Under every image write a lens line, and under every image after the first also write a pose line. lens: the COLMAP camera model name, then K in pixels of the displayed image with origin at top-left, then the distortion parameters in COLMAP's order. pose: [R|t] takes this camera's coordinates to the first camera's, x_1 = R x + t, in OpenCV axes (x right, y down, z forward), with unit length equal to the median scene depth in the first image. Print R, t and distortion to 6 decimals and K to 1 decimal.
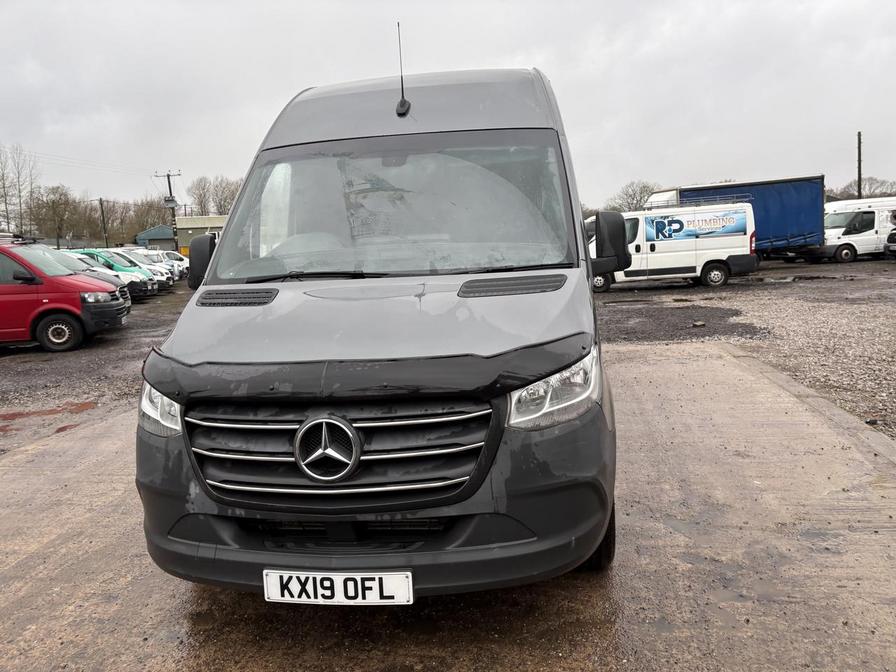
lens RADIAL K [[657.5, 0, 446.6], [0, 657.5, 342.4], [0, 0, 1]] dist [0.018666, -0.020325]
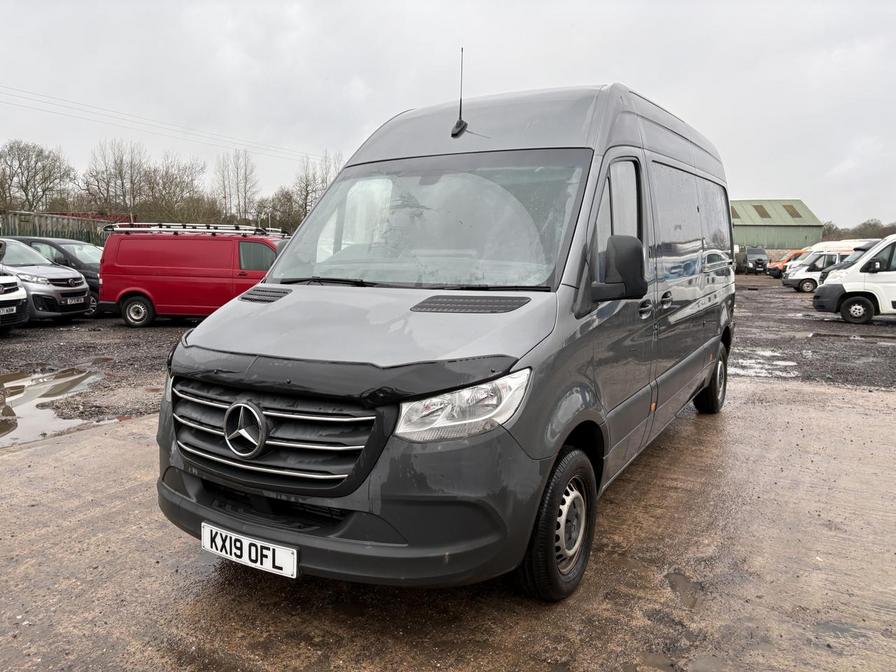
lens RADIAL K [[657.5, 0, 462.8], [0, 657.5, 344.6], [0, 0, 1]] dist [0.018666, -0.020325]
pose [[0.925109, 0.105106, -0.364864, 0.568103], [-0.107303, 0.994123, 0.014311, -0.044743], [0.364224, 0.025911, 0.930951, 0.047826]]
